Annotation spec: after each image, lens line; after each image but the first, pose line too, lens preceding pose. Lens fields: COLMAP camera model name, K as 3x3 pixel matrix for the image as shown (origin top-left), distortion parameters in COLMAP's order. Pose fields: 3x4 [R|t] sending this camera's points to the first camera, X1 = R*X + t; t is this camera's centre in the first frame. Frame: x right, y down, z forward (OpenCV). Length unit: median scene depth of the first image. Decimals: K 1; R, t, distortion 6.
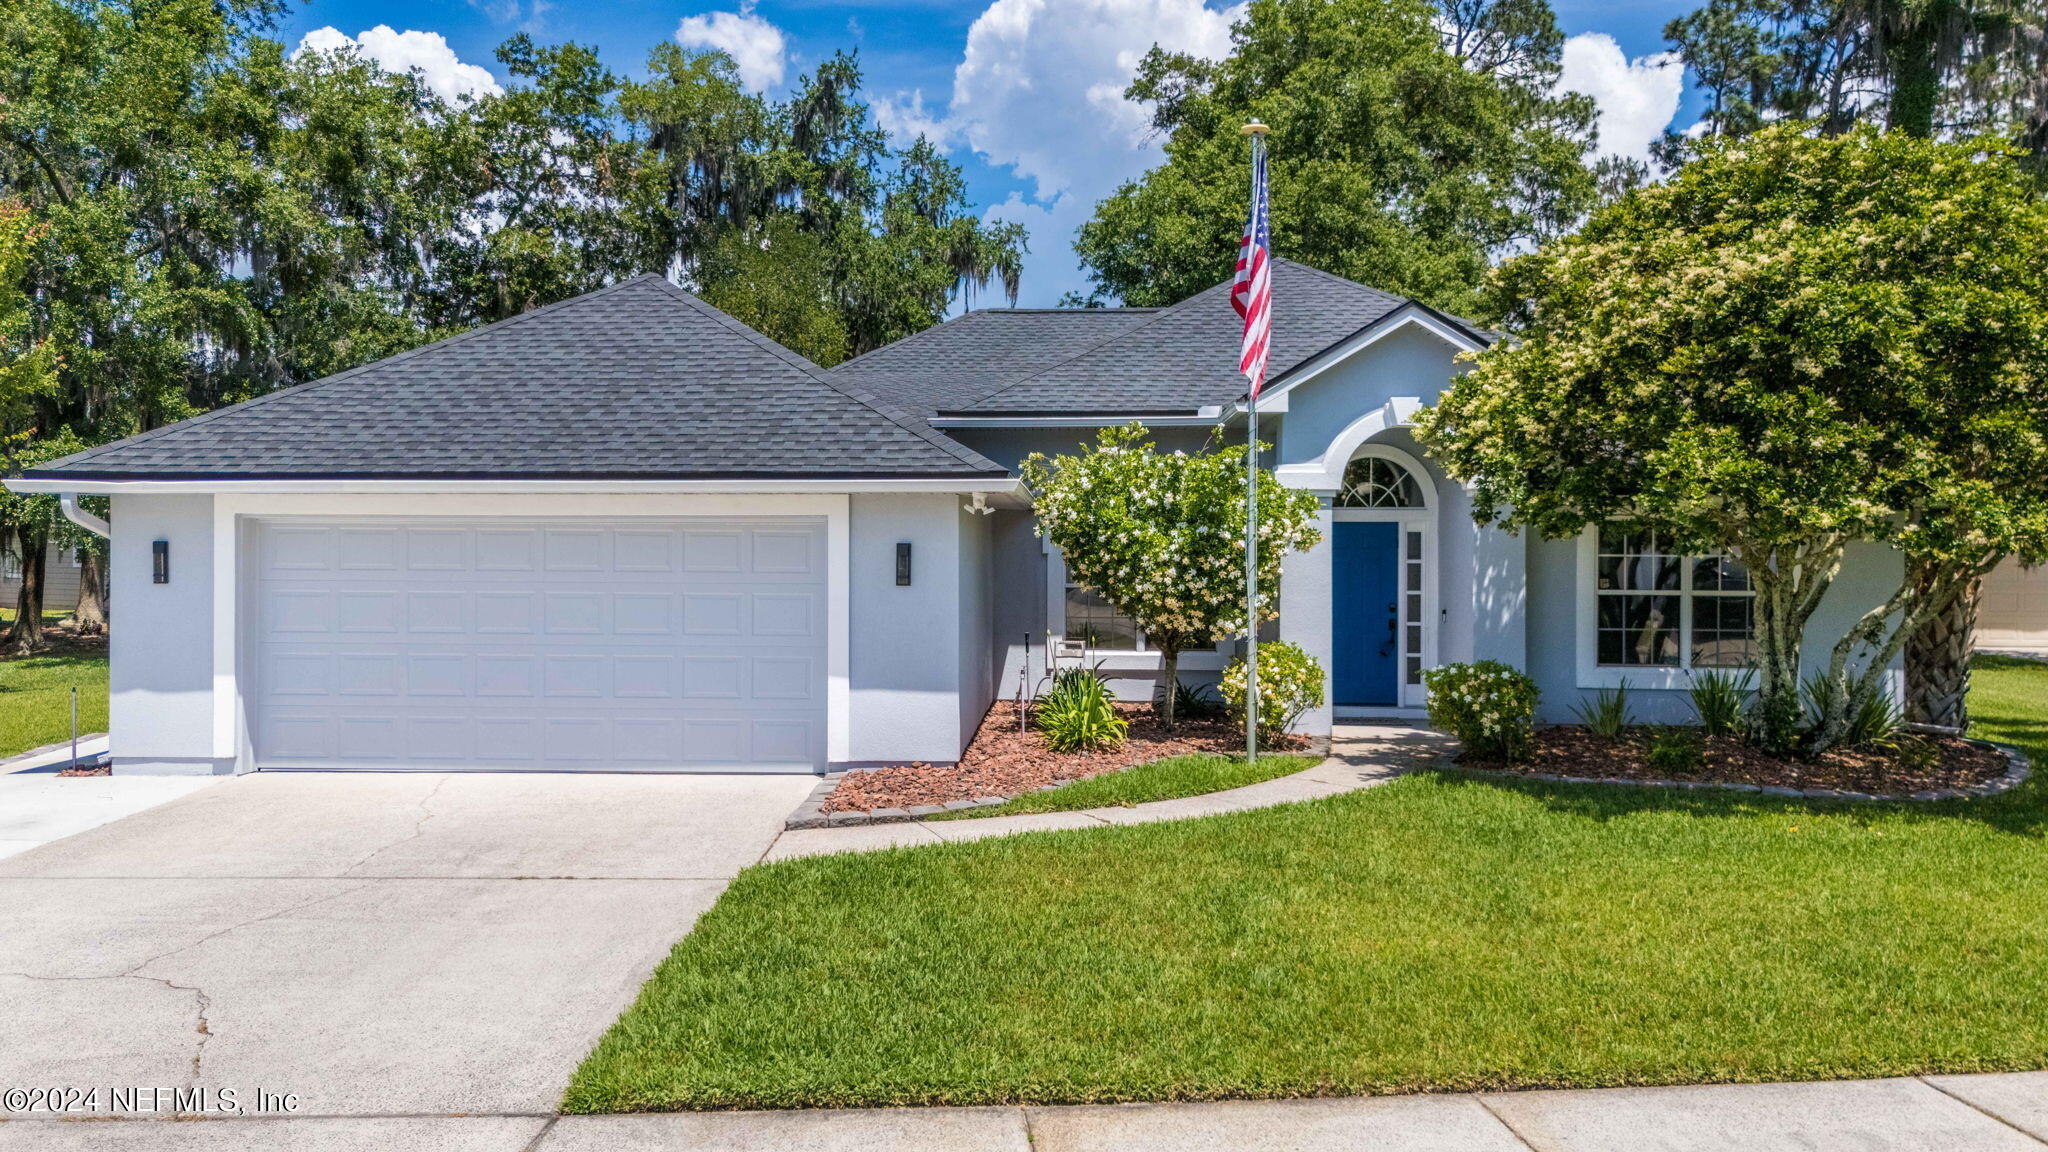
lens RADIAL K [[1581.2, 0, 1009.7], [0, 1581.2, 557.8], [0, 0, 1]] dist [0.040233, 0.002545]
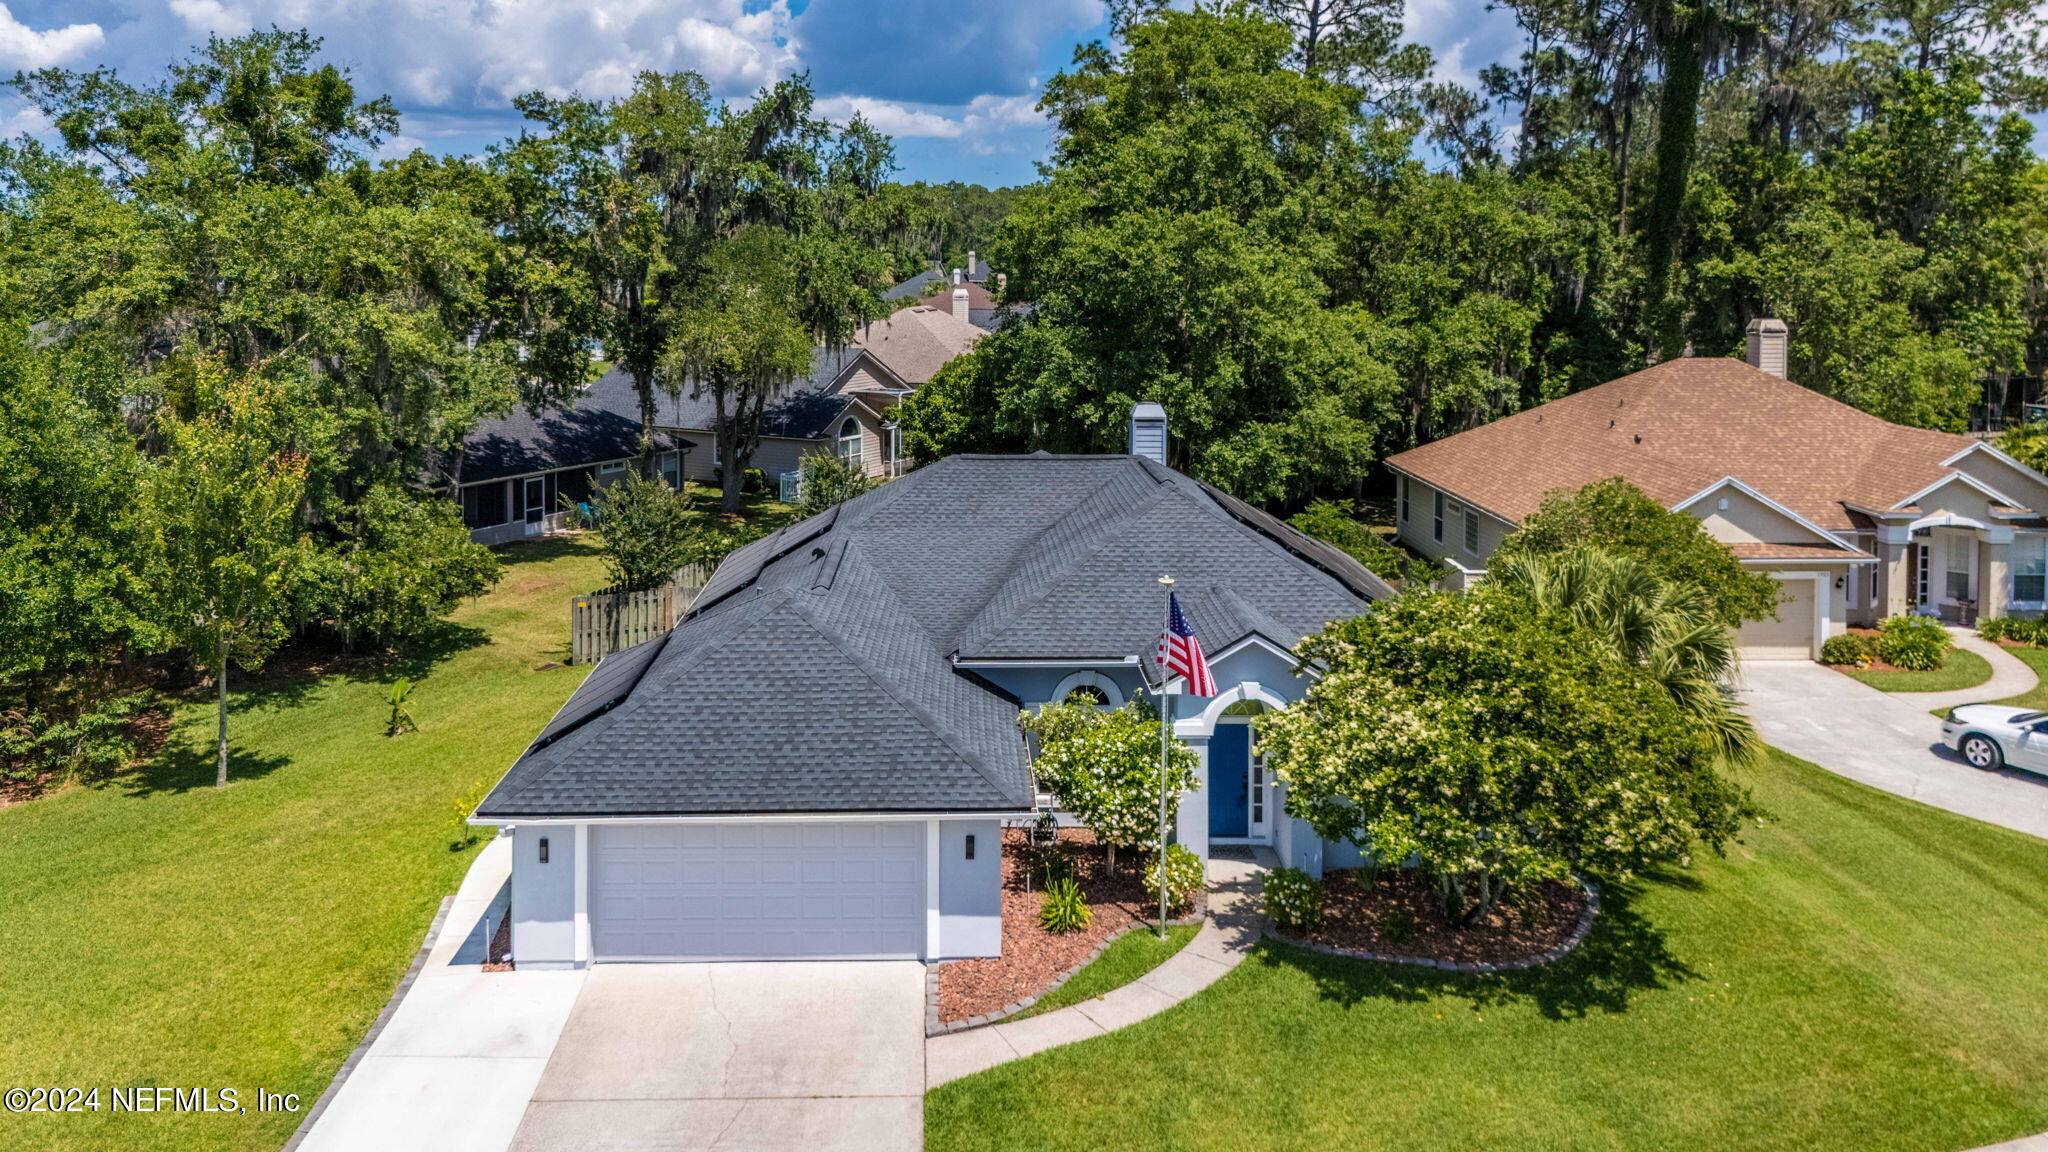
lens RADIAL K [[1585.9, 0, 987.4], [0, 1585.9, 376.4], [0, 0, 1]] dist [0.045511, -0.000929]
pose [[0.997980, -0.013016, 0.062183, -0.139379], [0.009004, 0.997886, 0.064368, -0.583637], [-0.062889, -0.063678, 0.995987, -0.687987]]
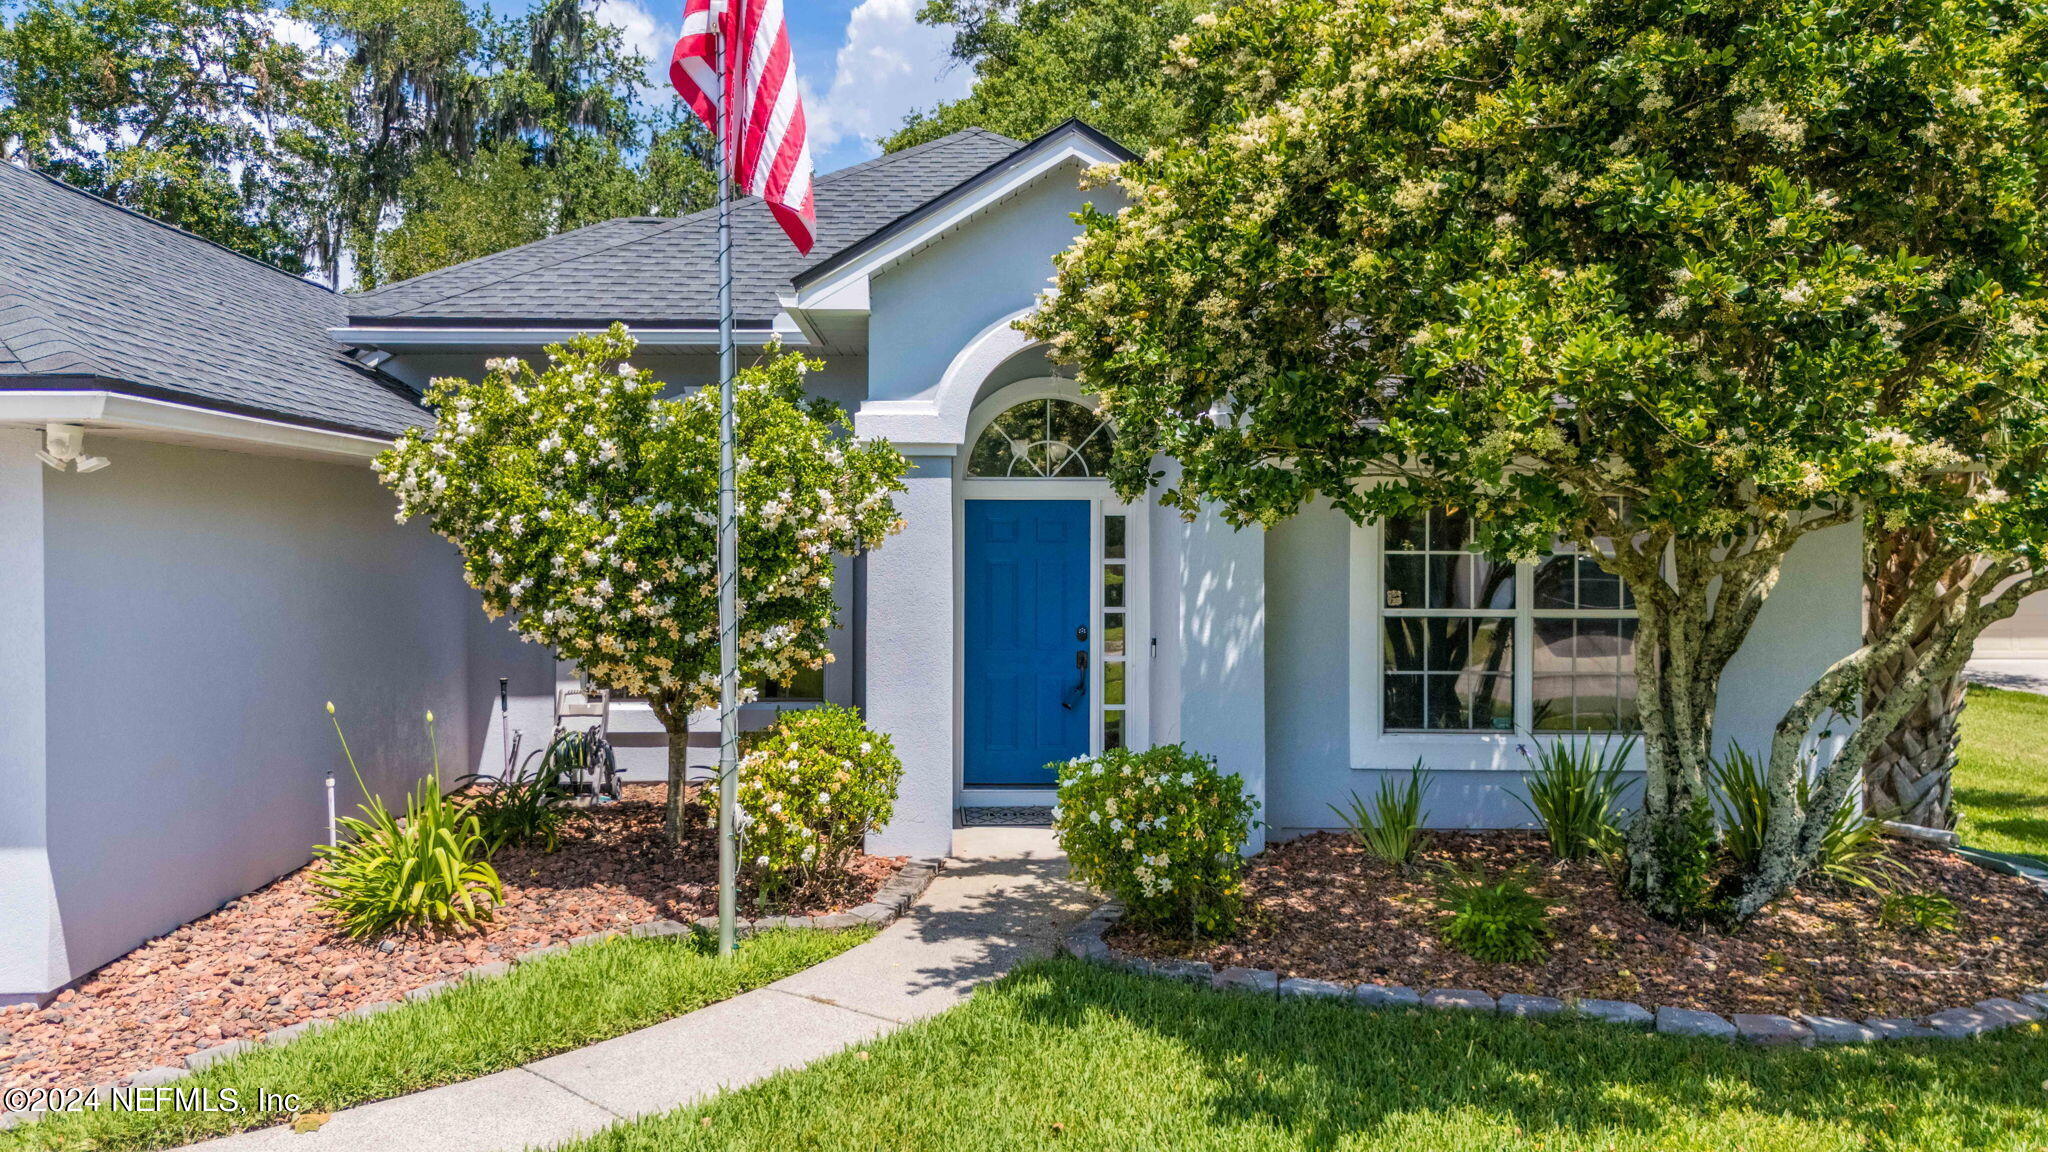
lens RADIAL K [[1581.2, 0, 1009.7], [0, 1581.2, 557.8], [0, 0, 1]] dist [0.040233, 0.002545]
pose [[0.997186, -0.002821, 0.074918, 0.200783], [0.002373, 0.999979, 0.006068, -0.004001], [-0.074933, -0.005873, 0.997171, 0.447453]]
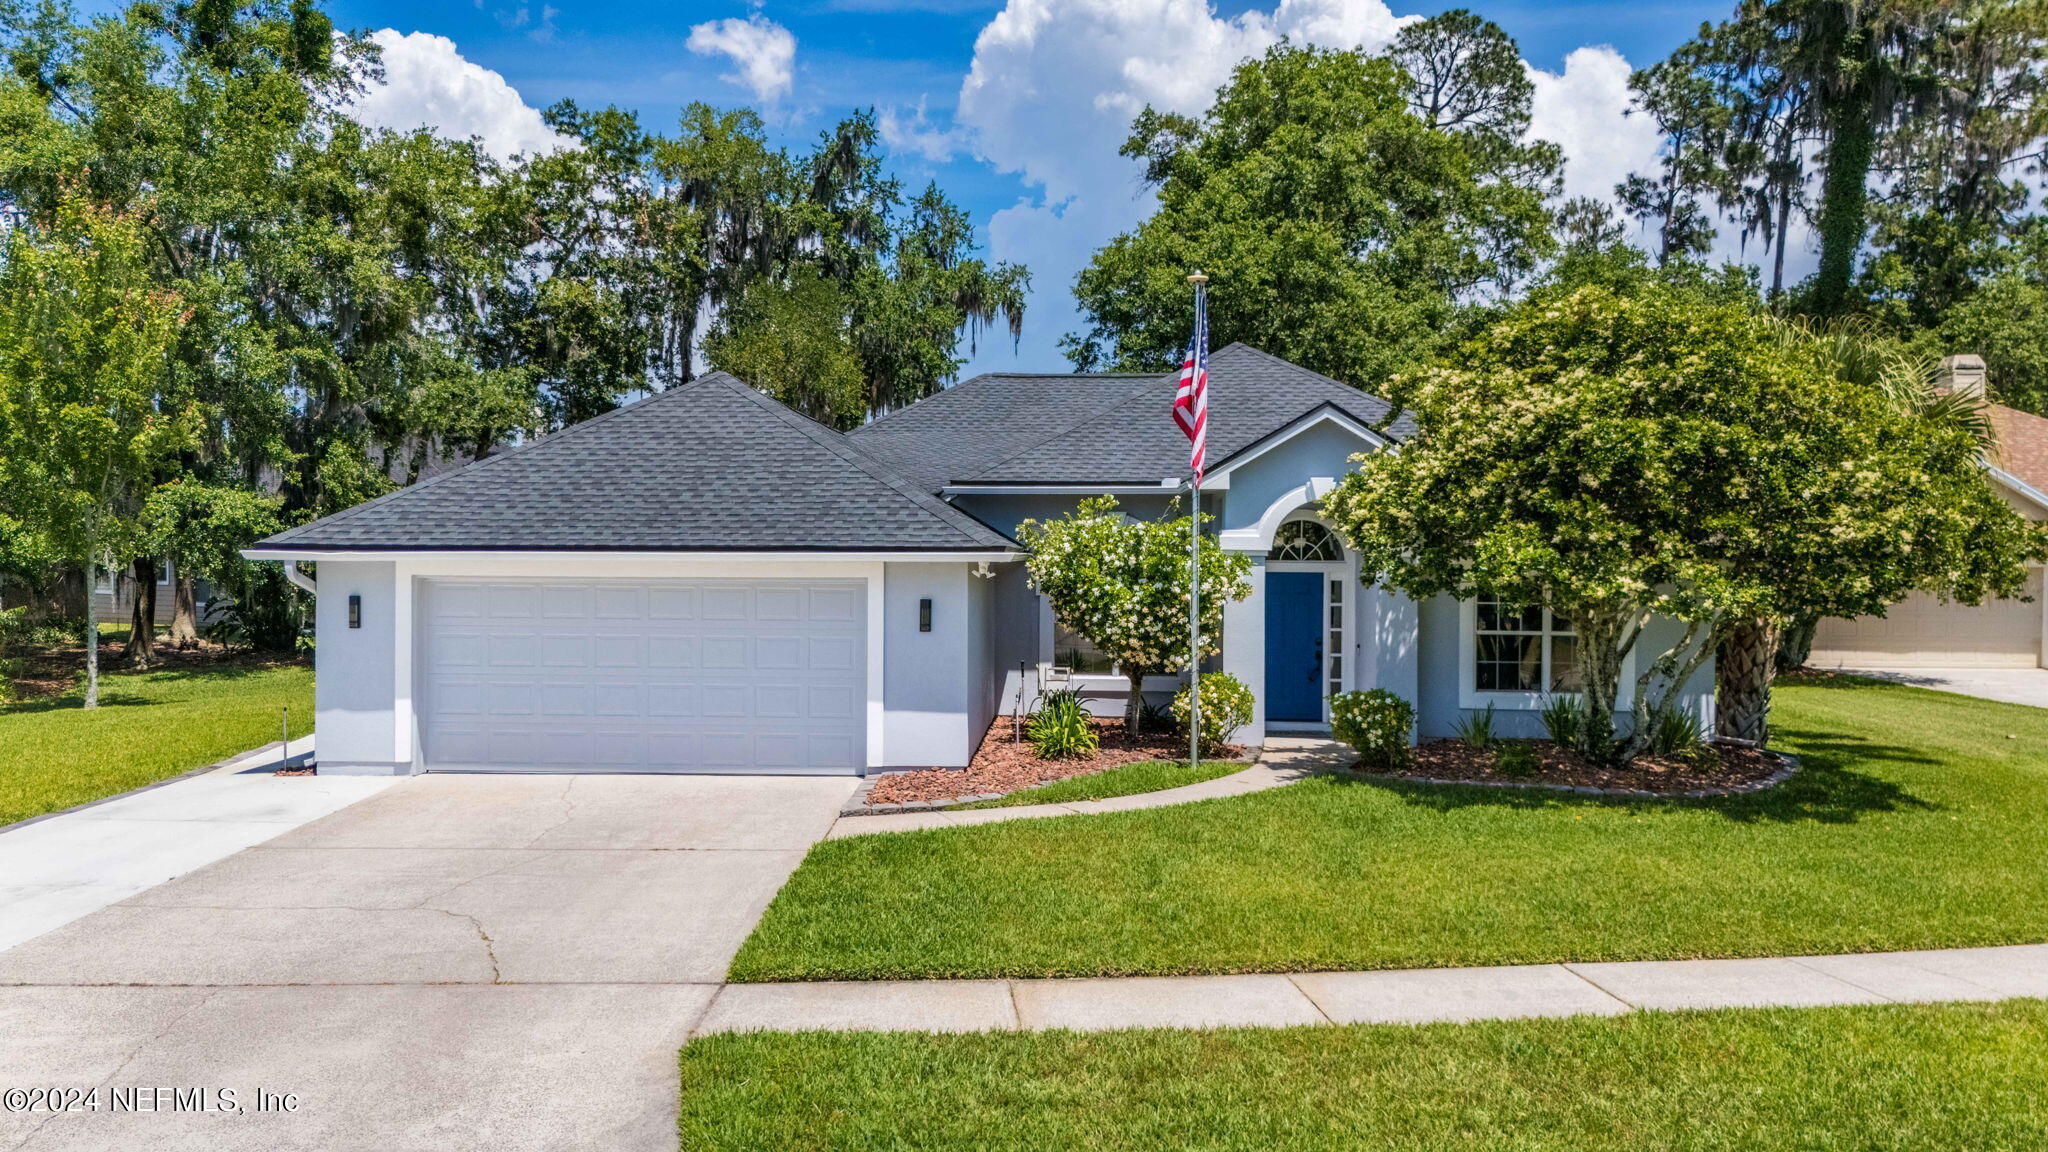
lens RADIAL K [[1562.6, 0, 1024.0], [0, 1562.6, 576.0], [0, 0, 1]] dist [0.046807, 0.005945]
pose [[0.999980, 0.003017, 0.005631, 0.006176], [-0.003067, 0.999955, 0.008923, -0.036590], [-0.005604, -0.008940, 0.999944, -0.263924]]
